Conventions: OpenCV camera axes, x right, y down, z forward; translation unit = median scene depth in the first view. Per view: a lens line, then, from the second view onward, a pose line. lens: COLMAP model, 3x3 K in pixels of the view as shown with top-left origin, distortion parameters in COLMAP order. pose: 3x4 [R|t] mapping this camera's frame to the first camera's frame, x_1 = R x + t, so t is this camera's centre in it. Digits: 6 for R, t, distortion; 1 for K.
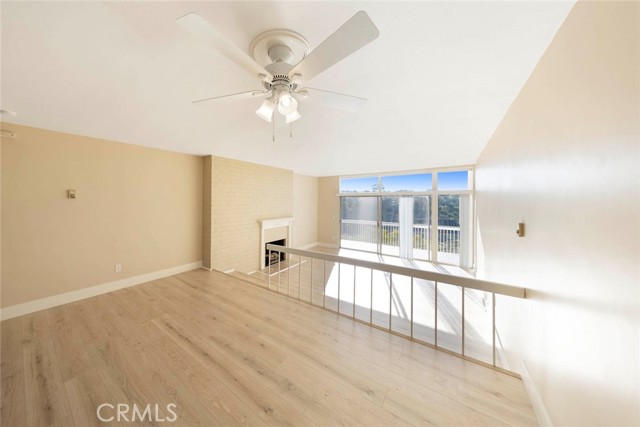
lens RADIAL K [[214.8, 0, 292.6], [0, 214.8, 200.8], [0, 0, 1]] dist [-0.000333, 0.000155]
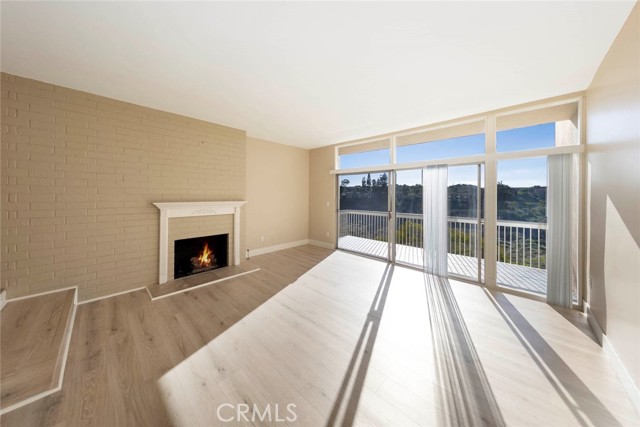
lens RADIAL K [[204.5, 0, 303.7], [0, 204.5, 197.2], [0, 0, 1]] dist [0.006377, 0.000297]
pose [[0.986872, 0.002077, -0.161493, 0.274253], [-0.001613, 0.999994, 0.003000, 0.060567], [0.161499, -0.002700, 0.986869, 0.399777]]
